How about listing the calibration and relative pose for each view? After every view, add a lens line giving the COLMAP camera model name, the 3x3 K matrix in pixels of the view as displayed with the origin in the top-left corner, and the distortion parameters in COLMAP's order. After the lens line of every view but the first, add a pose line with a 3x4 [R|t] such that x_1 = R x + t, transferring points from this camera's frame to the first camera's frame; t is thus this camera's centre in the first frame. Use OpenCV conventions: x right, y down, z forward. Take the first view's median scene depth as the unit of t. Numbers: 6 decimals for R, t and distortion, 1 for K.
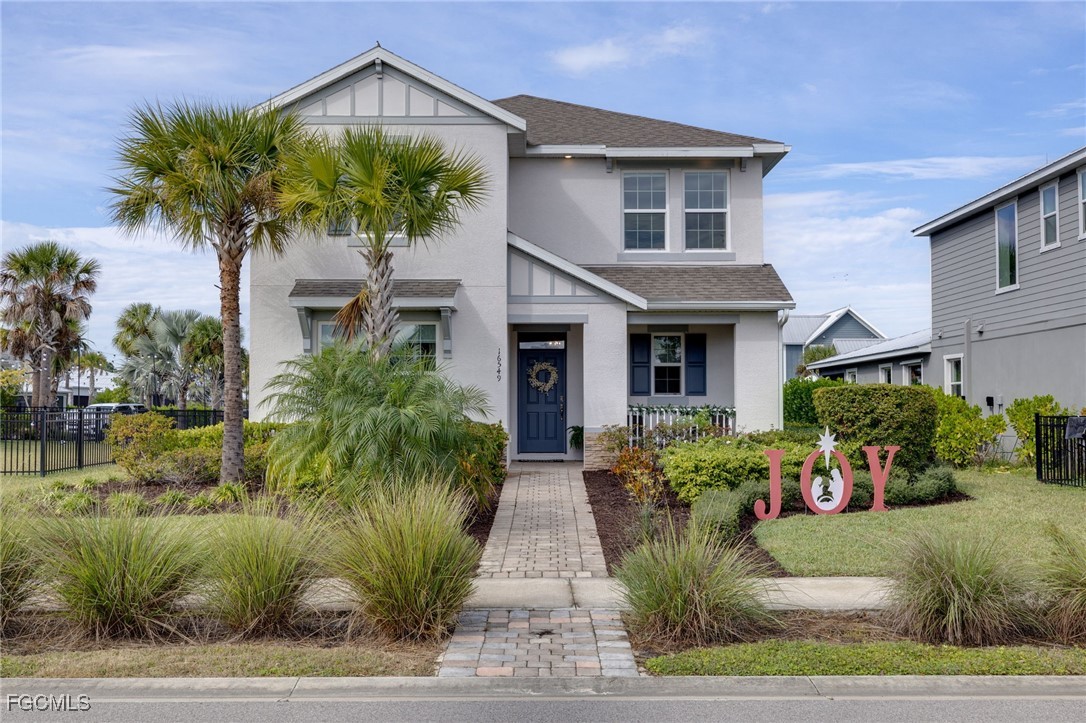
lens RADIAL K [[959.2, 0, 541.4], [0, 959.2, 381.0], [0, 0, 1]] dist [0.006658, -0.004969]
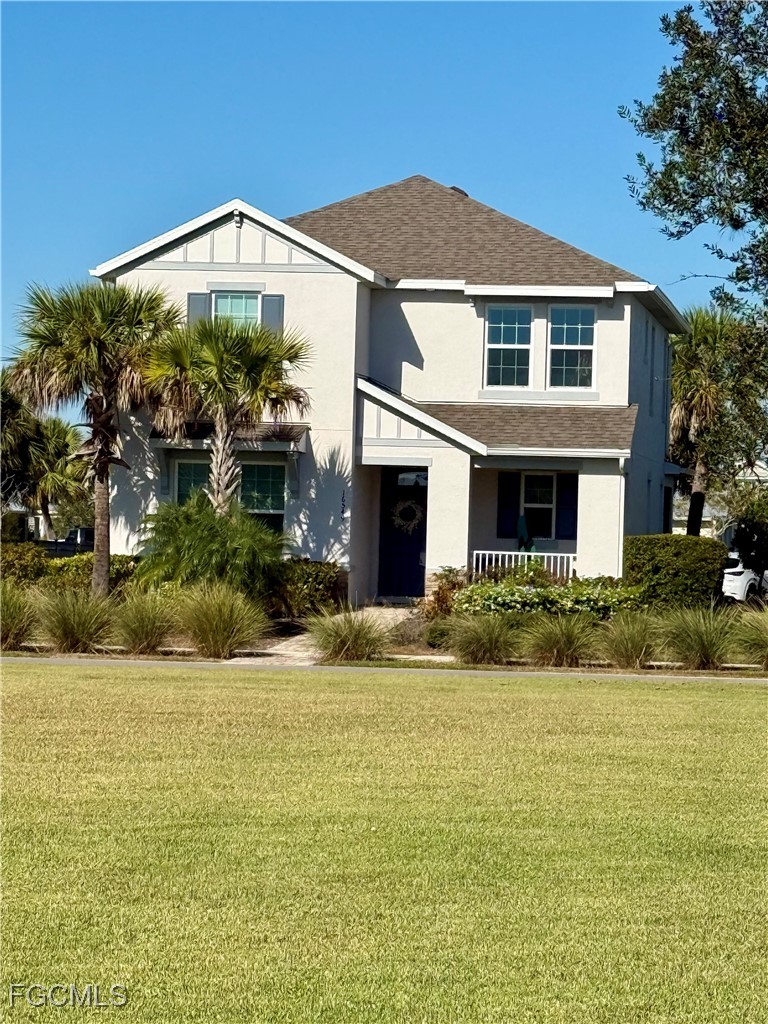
lens RADIAL K [[3439.8, 0, 383.5], [0, 3439.8, 509.2], [0, 0, 1]] dist [0.006158, 0.000000]
pose [[0.985074, 0.026263, -0.170118, 0.577734], [-0.023614, 0.999567, 0.017574, -0.072356], [0.170506, -0.013294, 0.985267, -2.432704]]
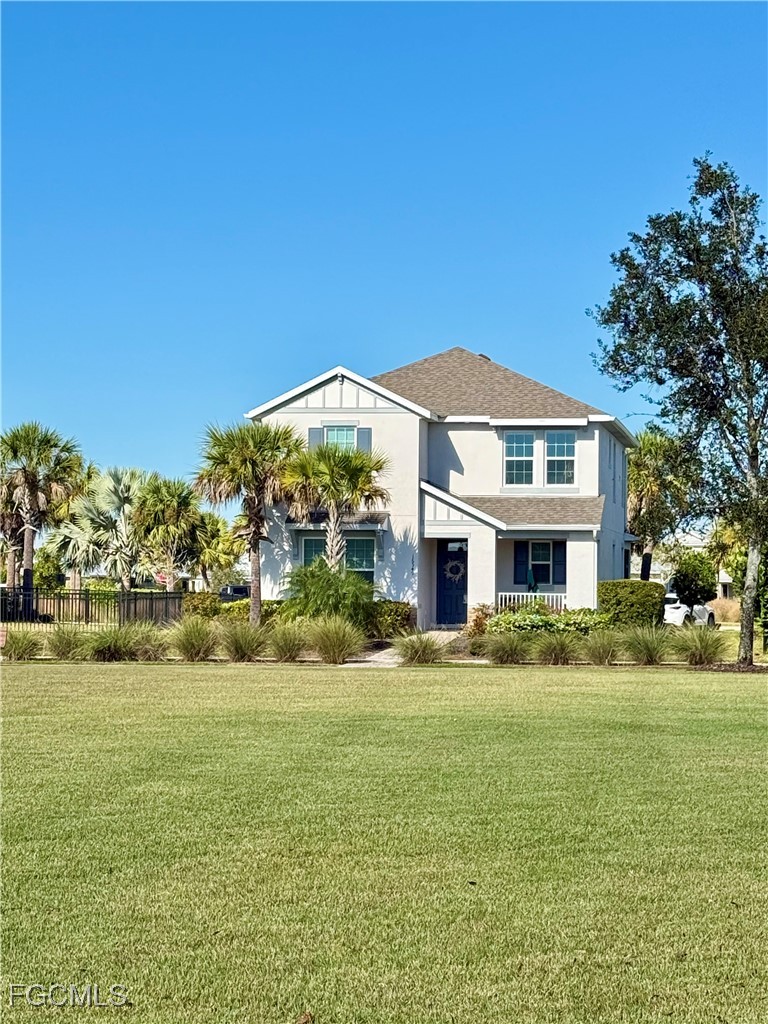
lens RADIAL K [[2485.1, 0, 387.3], [0, 2485.1, 515.3], [0, 0, 1]] dist [0.072401, 0.000000]
pose [[0.982310, 0.003963, -0.187222, 0.624081], [-0.005172, 0.999969, -0.005969, -0.067473], [0.187192, 0.006832, 0.982300, -2.782077]]
